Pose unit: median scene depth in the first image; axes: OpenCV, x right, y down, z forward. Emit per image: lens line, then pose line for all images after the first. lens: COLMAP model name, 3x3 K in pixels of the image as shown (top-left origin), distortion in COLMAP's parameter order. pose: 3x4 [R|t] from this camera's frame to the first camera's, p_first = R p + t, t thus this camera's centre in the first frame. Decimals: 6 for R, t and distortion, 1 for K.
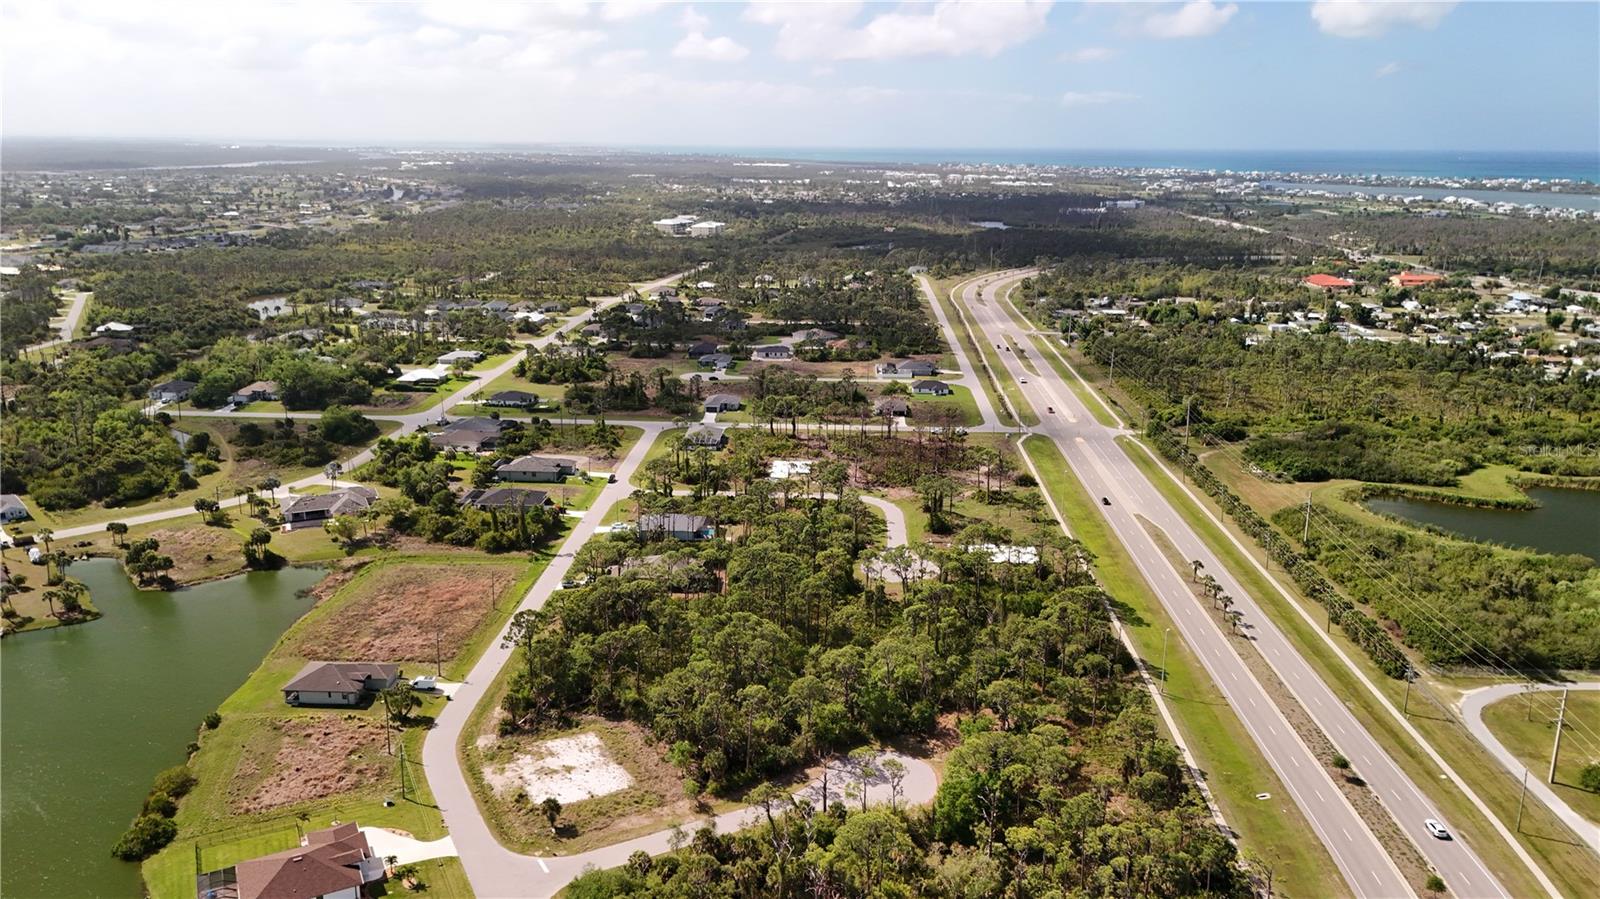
lens RADIAL K [[1168.8, 0, 795.9], [0, 1168.8, 449.8], [0, 0, 1]] dist [0.073428, -0.067367]
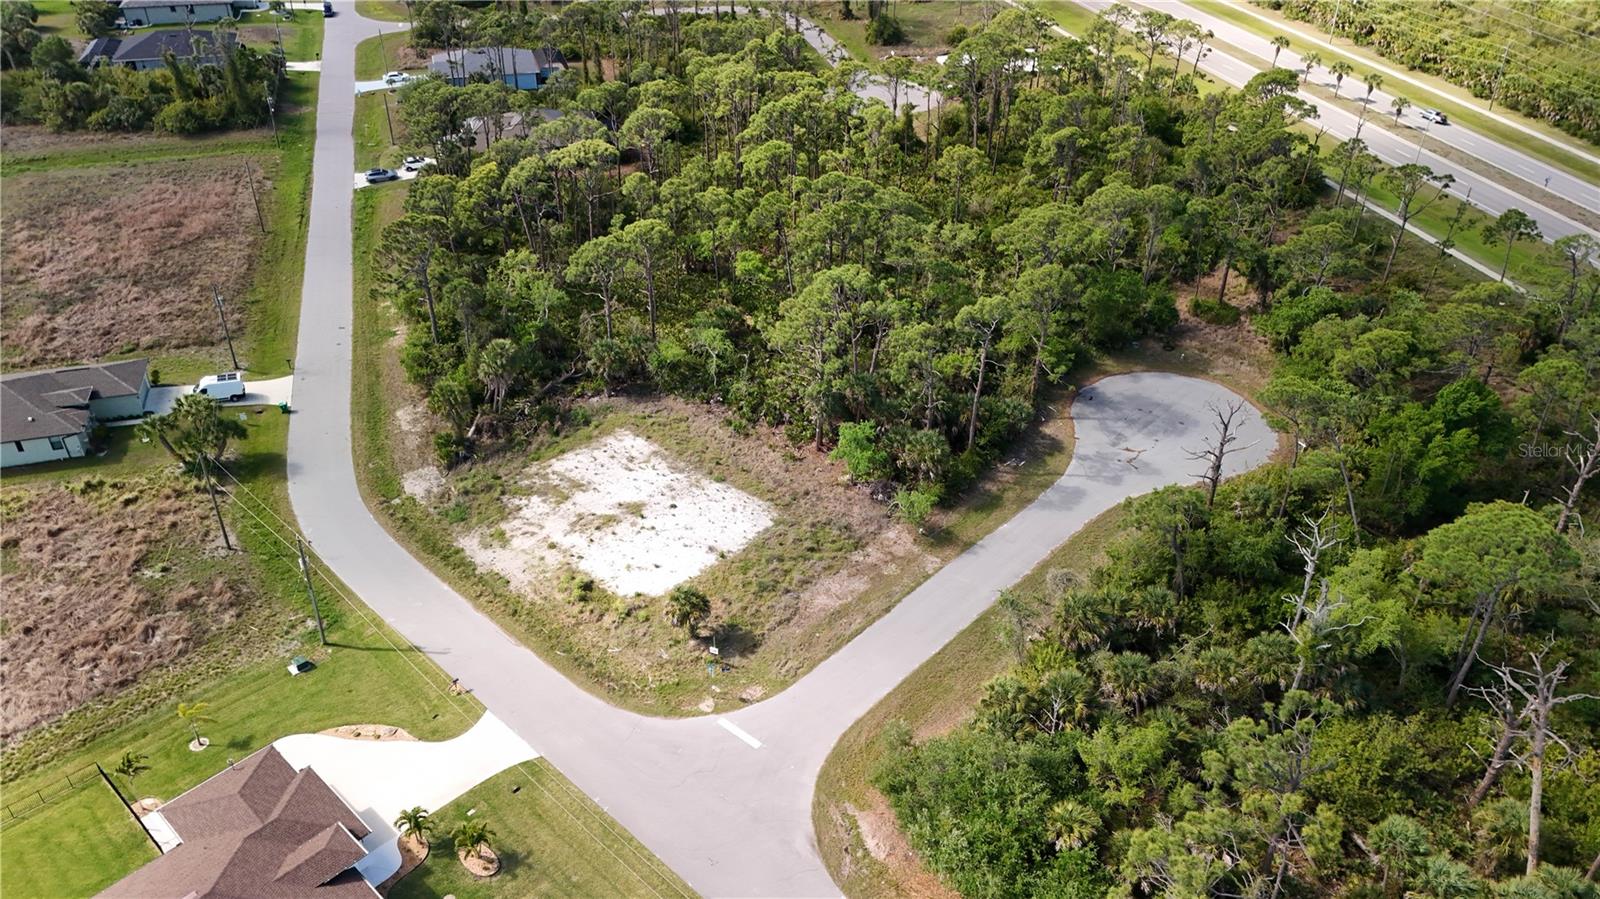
lens RADIAL K [[1168.8, 0, 801.4], [0, 1168.8, 451.0], [0, 0, 1]] dist [0.073428, -0.067367]
pose [[0.941466, -0.184409, 0.282196, -0.227216], [0.077234, 0.932837, 0.351922, 0.064657], [-0.328140, -0.309528, 0.892478, 0.460005]]
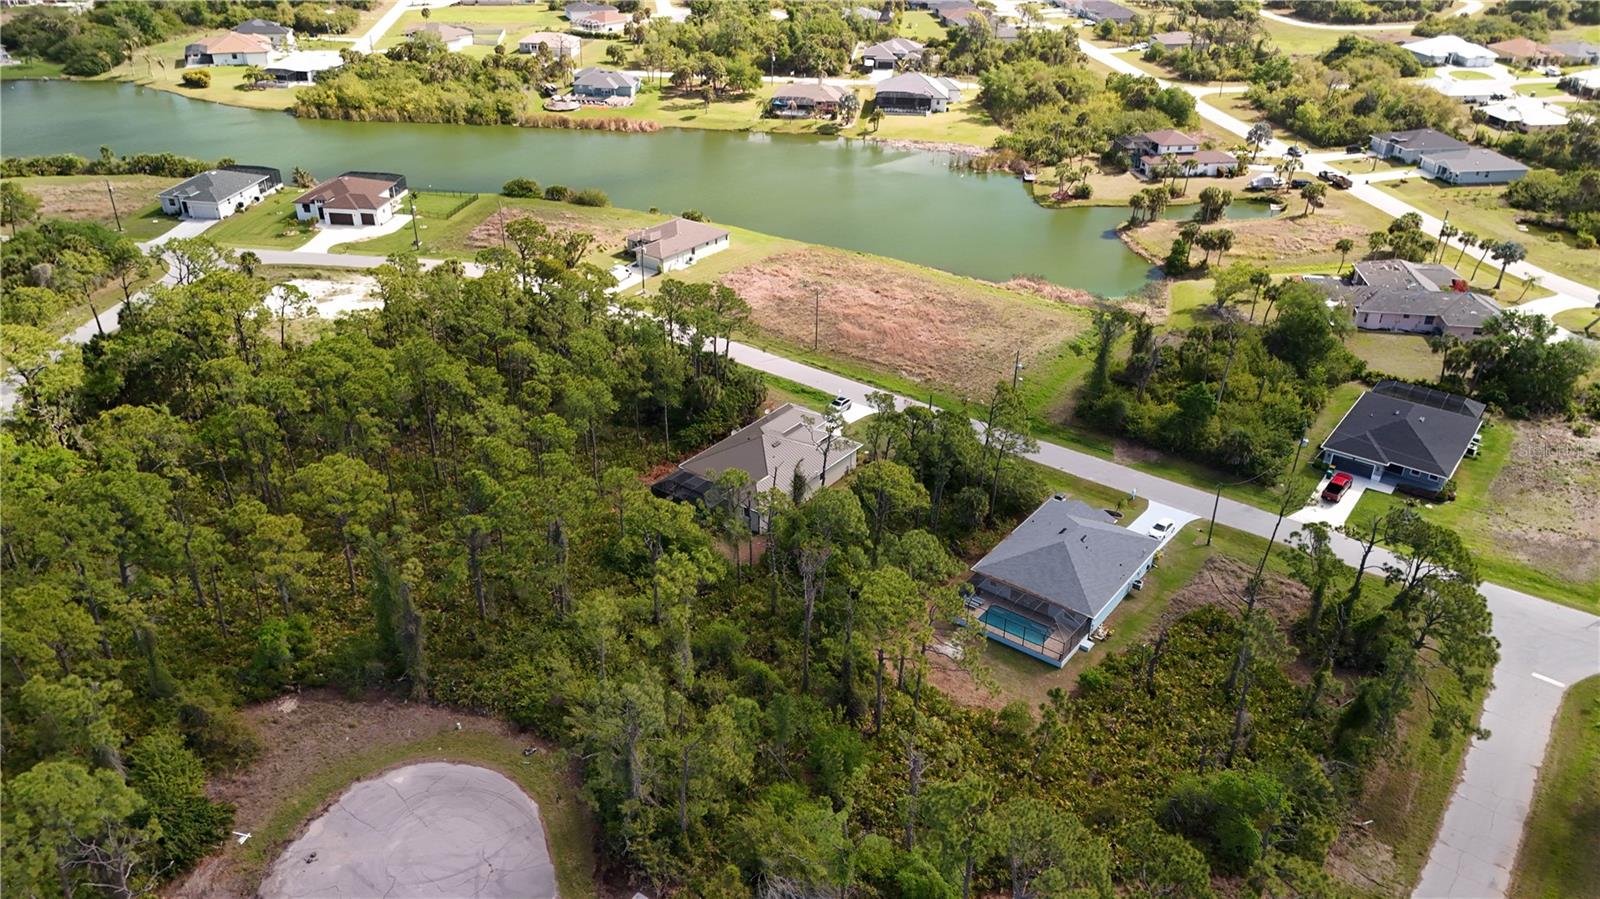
lens RADIAL K [[1168.8, 0, 799.7], [0, 1168.8, 443.3], [0, 0, 1]] dist [0.073428, -0.067367]
pose [[-0.560498, 0.383496, -0.734011, 0.268736], [-0.224493, 0.782777, 0.580399, -0.219372], [0.797148, 0.490093, -0.352653, 1.441919]]
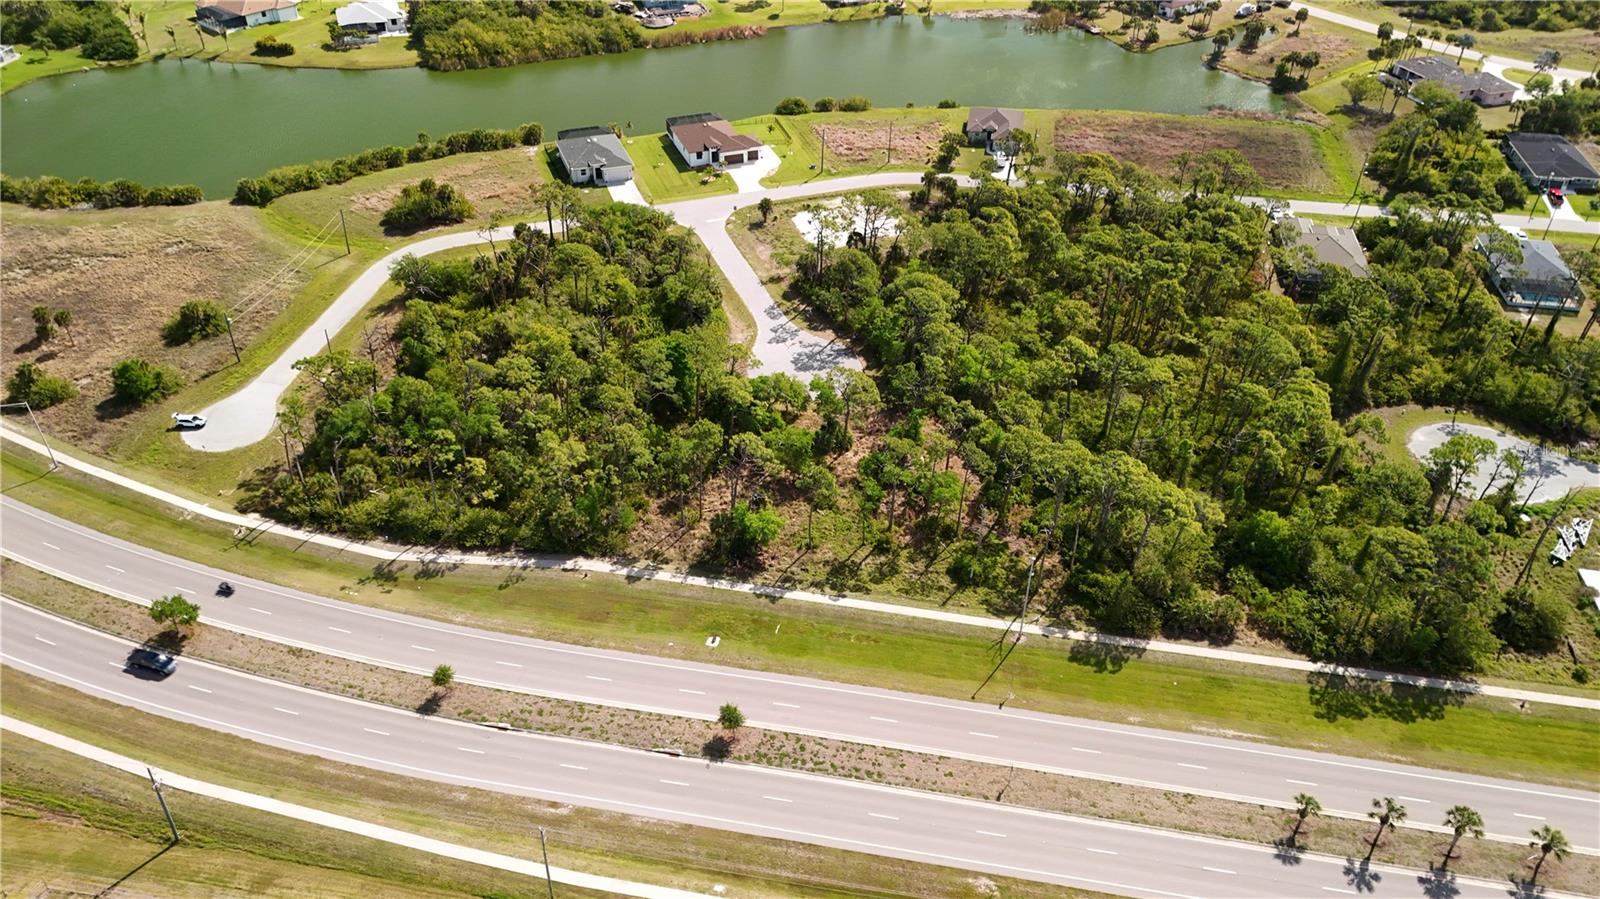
lens RADIAL K [[1168.8, 0, 799.6], [0, 1168.8, 443.3], [0, 0, 1]] dist [0.073428, -0.067367]
pose [[-0.121822, 0.586991, -0.800376, 0.758450], [-0.262817, 0.758522, 0.596298, -0.213454], [0.957124, 0.282994, 0.061867, 0.814770]]
